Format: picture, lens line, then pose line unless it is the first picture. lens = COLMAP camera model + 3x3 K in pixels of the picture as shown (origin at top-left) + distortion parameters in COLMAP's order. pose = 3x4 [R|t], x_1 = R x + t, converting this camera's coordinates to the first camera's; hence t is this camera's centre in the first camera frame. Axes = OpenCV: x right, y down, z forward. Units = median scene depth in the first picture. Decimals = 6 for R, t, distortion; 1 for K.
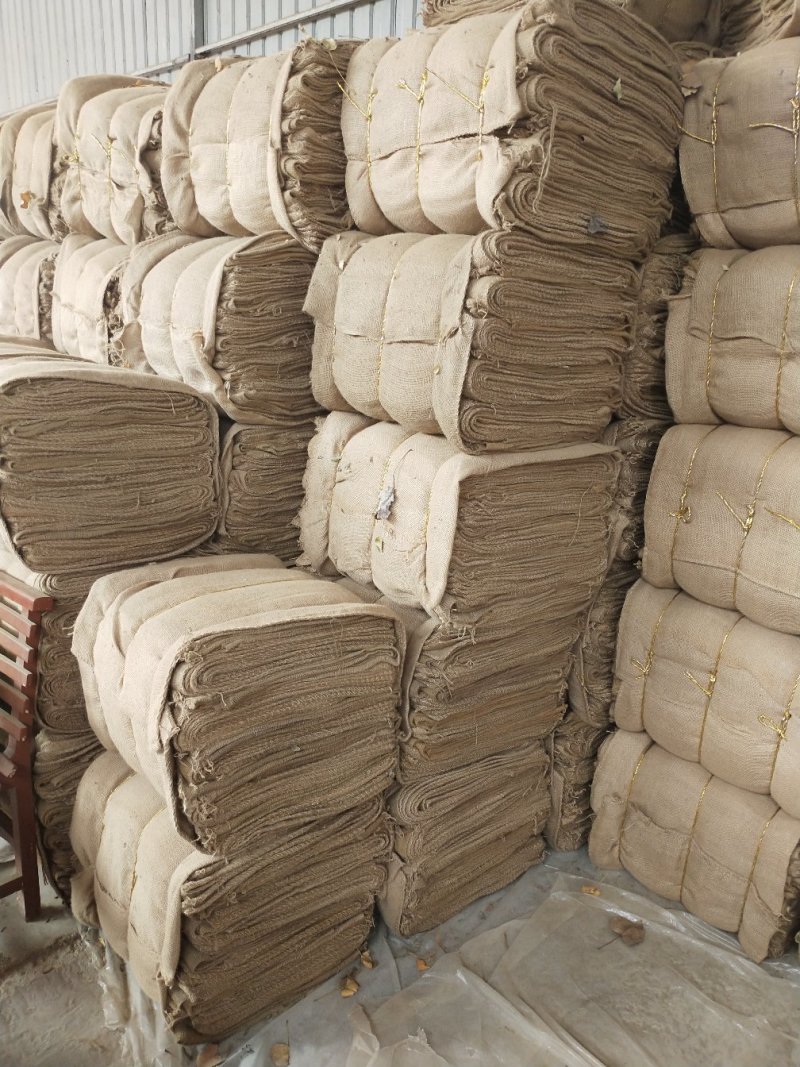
lens RADIAL K [[855.8, 0, 400.0], [0, 855.8, 533.5], [0, 0, 1]] dist [0.073433, -0.135126]
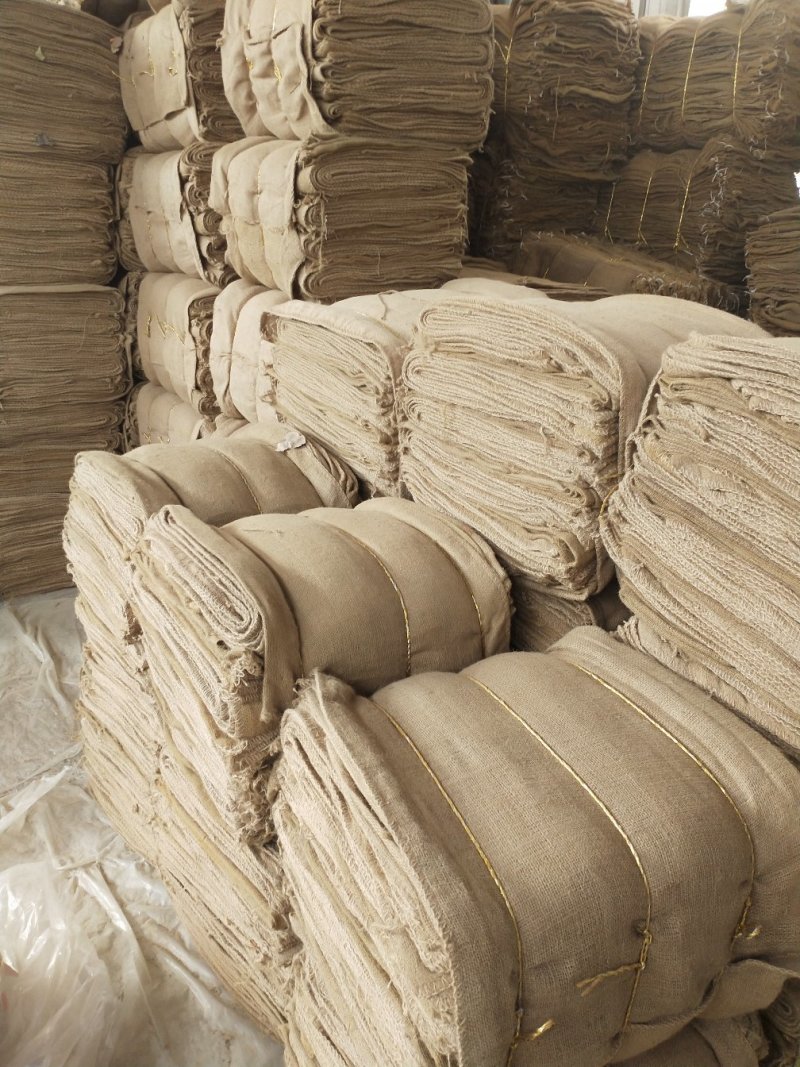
lens RADIAL K [[870.8, 0, 418.0], [0, 870.8, 530.4], [0, 0, 1]] dist [0.082967, -0.148798]
pose [[0.993629, 0.028289, -0.109089, 1.015212], [-0.019186, 0.996314, 0.083607, 0.196158], [0.111052, -0.080981, 0.990510, -0.549408]]
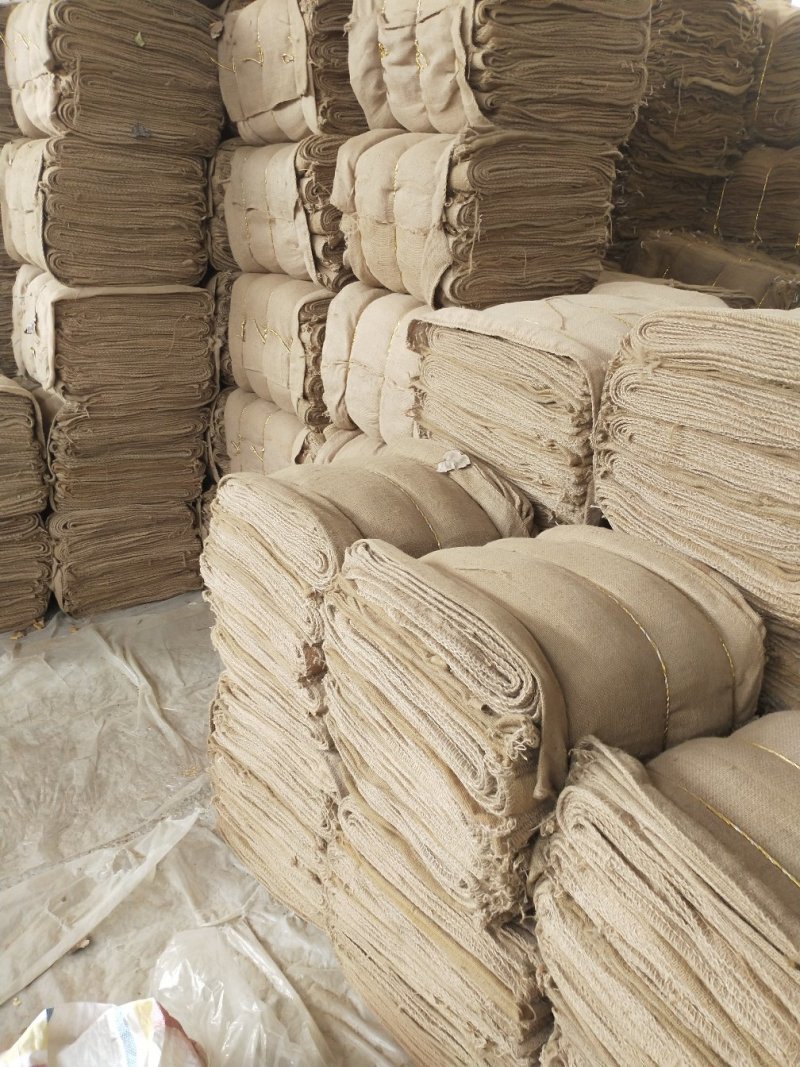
lens RADIAL K [[870.8, 0, 418.0], [0, 870.8, 530.4], [0, 0, 1]] dist [0.082967, -0.148798]
pose [[0.994620, 0.029990, -0.099150, 0.801886], [-0.020957, 0.995637, 0.090927, 0.169313], [0.101444, -0.088360, 0.990909, -0.486469]]
